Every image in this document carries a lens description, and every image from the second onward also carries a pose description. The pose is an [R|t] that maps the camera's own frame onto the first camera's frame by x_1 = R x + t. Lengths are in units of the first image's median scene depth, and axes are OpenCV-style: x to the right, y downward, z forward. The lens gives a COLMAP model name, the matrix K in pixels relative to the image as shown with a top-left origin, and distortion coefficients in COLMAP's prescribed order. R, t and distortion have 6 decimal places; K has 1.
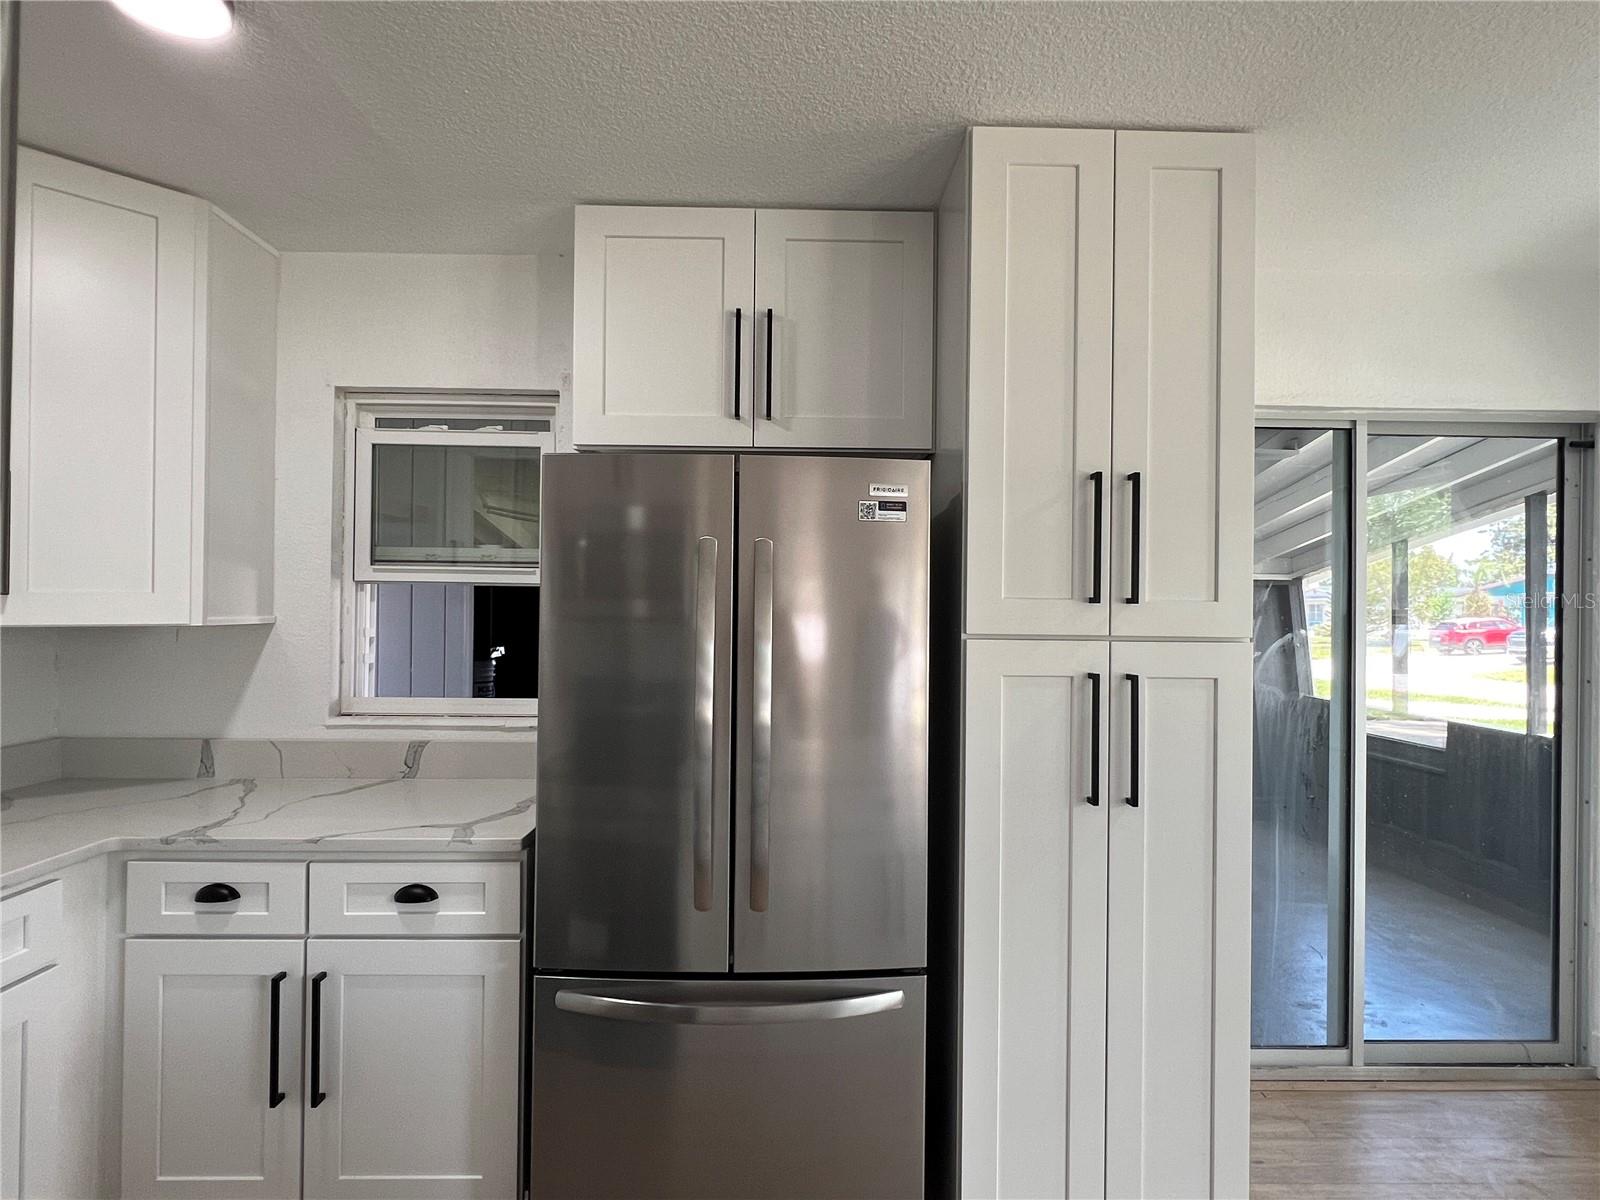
lens RADIAL K [[857.5, 0, 810.2], [0, 857.5, 602.3], [0, 0, 1]] dist [-0.001642, 0.000808]
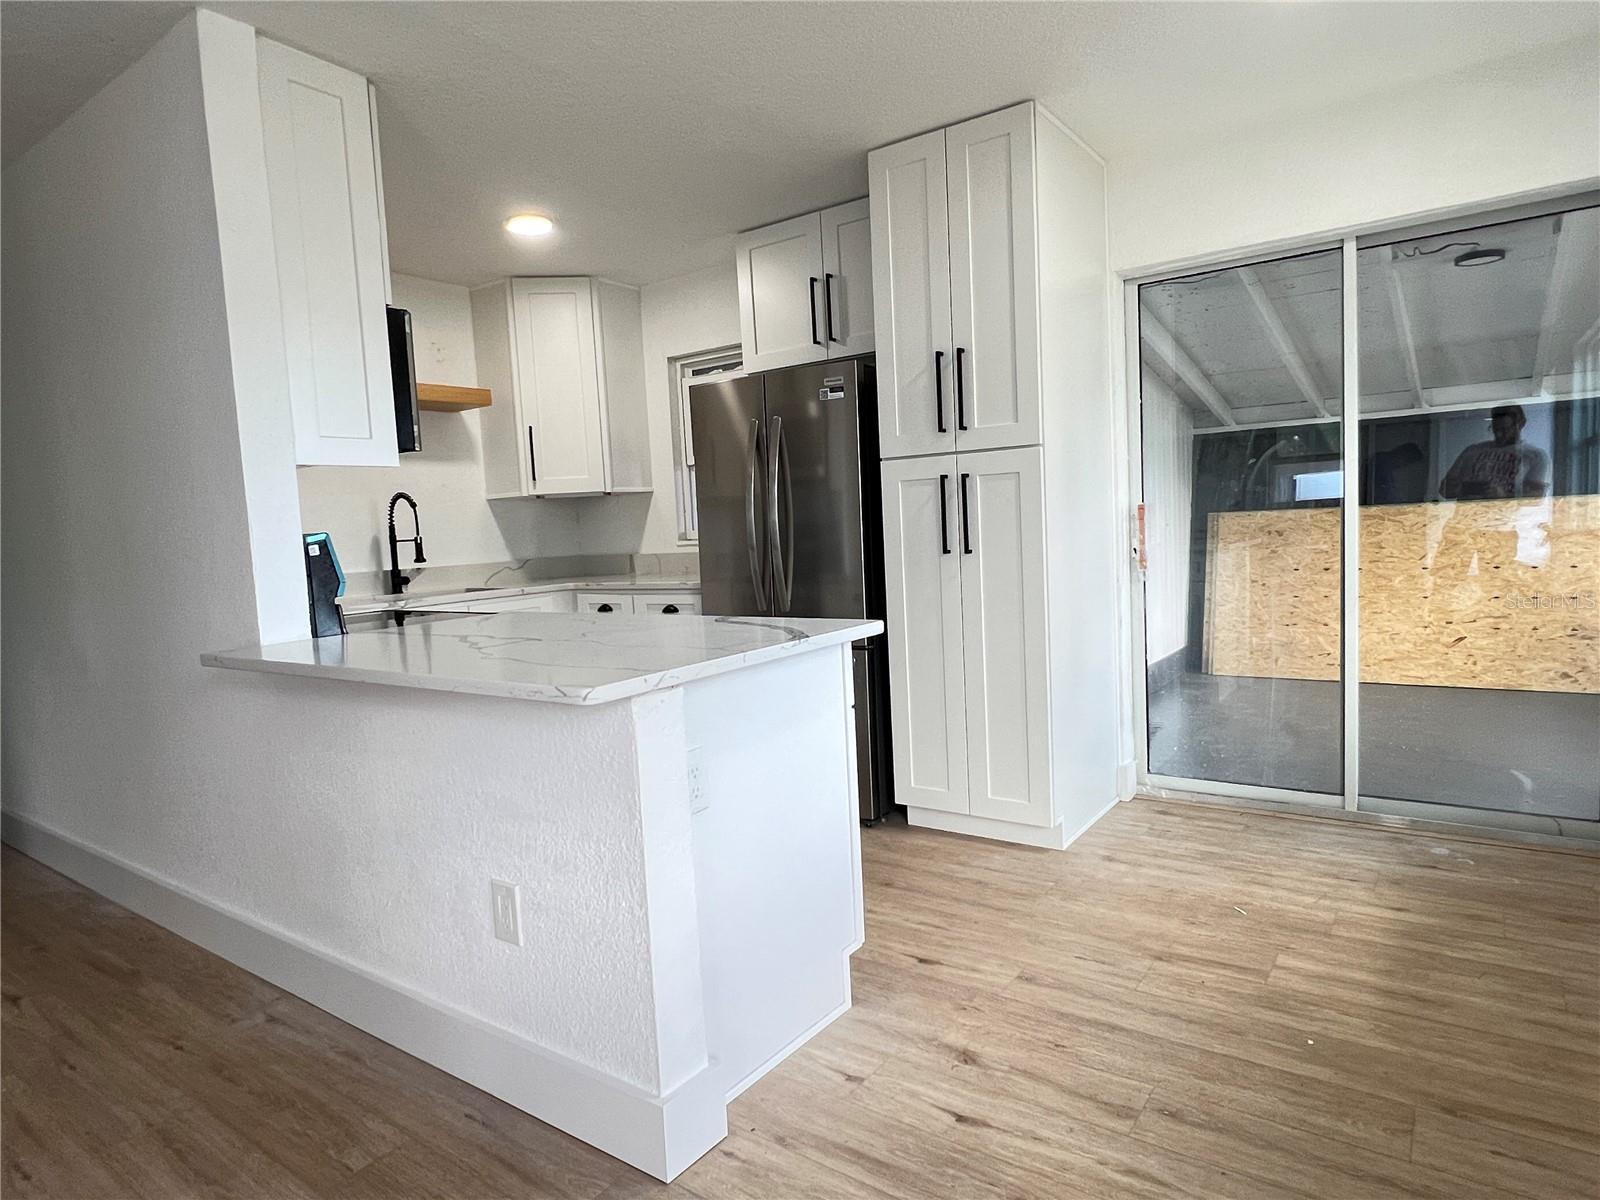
lens RADIAL K [[940.0, 0, 798.8], [0, 940.0, 603.4], [0, 0, 1]] dist [-0.000890, 0.004852]
pose [[0.796401, -0.000210, -0.604769, 1.155989], [0.064188, 0.994381, 0.084182, 0.152840], [0.601354, -0.105861, 0.791939, -0.610186]]
